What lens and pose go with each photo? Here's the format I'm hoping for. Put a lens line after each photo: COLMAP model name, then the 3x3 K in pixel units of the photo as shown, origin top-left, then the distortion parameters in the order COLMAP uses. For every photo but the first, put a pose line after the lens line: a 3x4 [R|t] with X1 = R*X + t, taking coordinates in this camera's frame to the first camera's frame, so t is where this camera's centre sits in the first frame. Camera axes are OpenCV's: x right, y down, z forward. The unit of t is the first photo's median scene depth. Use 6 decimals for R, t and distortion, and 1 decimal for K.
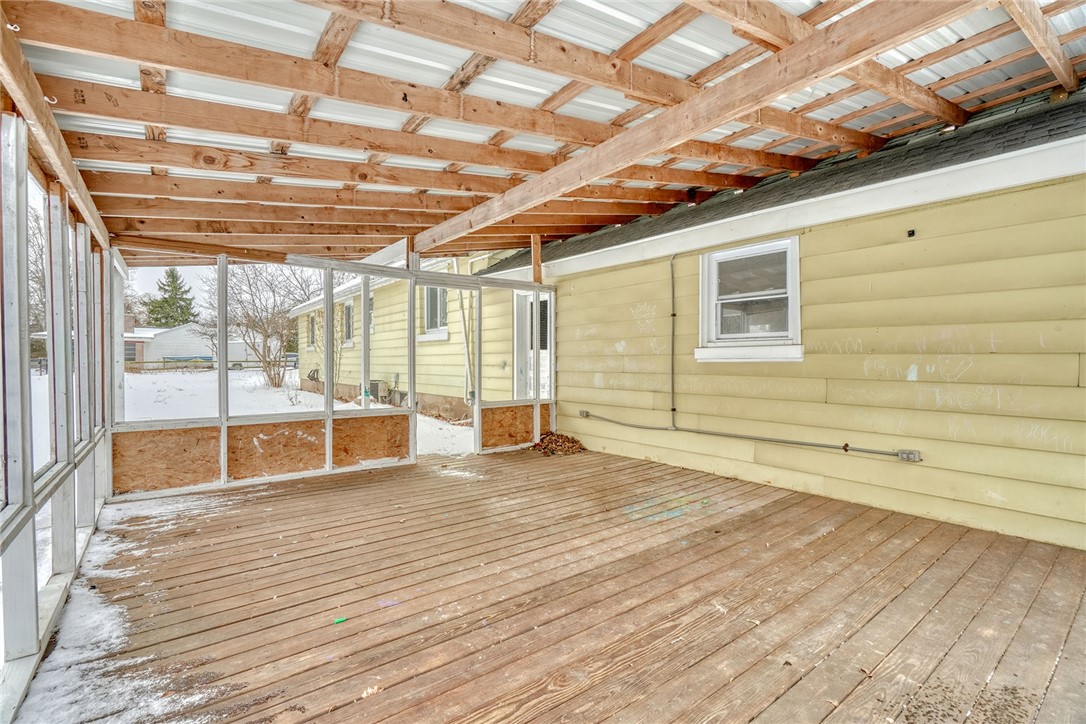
lens RADIAL K [[498.0, 0, 540.8], [0, 498.0, 362.8], [0, 0, 1]] dist [-0.002355, 0.001101]
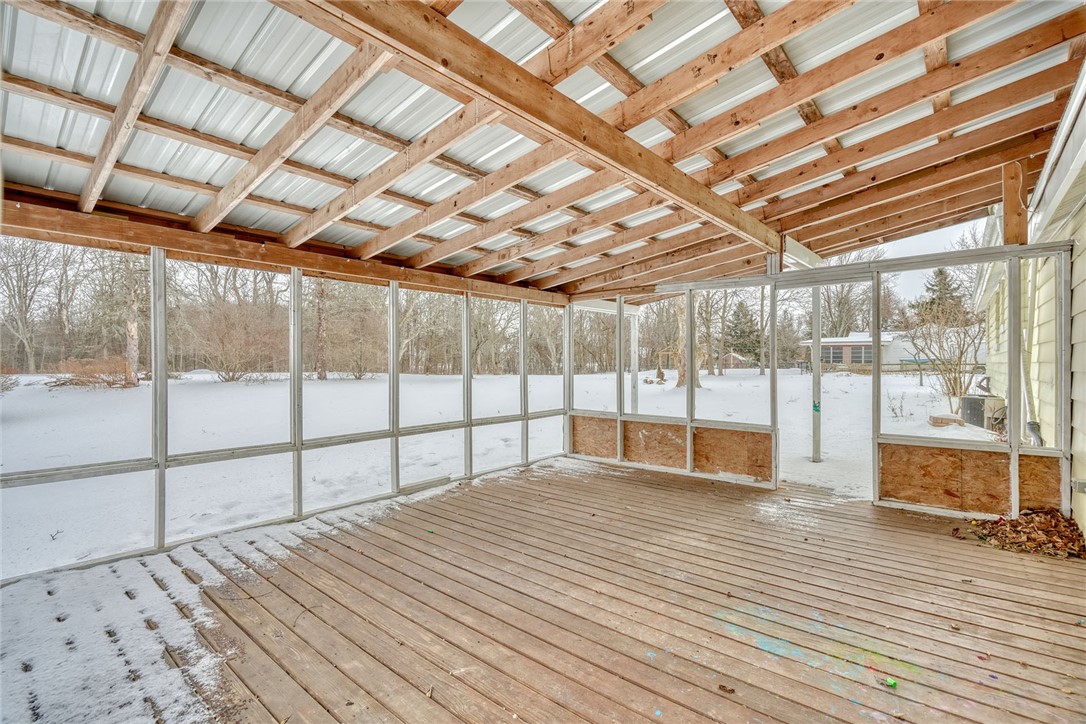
lens RADIAL K [[498.0, 0, 540.8], [0, 498.0, 362.8], [0, 0, 1]] dist [-0.002355, 0.001101]
pose [[0.206094, 0.003183, -0.978527, 0.706646], [-0.004097, 0.999989, 0.002390, -0.034193], [0.978524, 0.003517, 0.206104, 0.535842]]
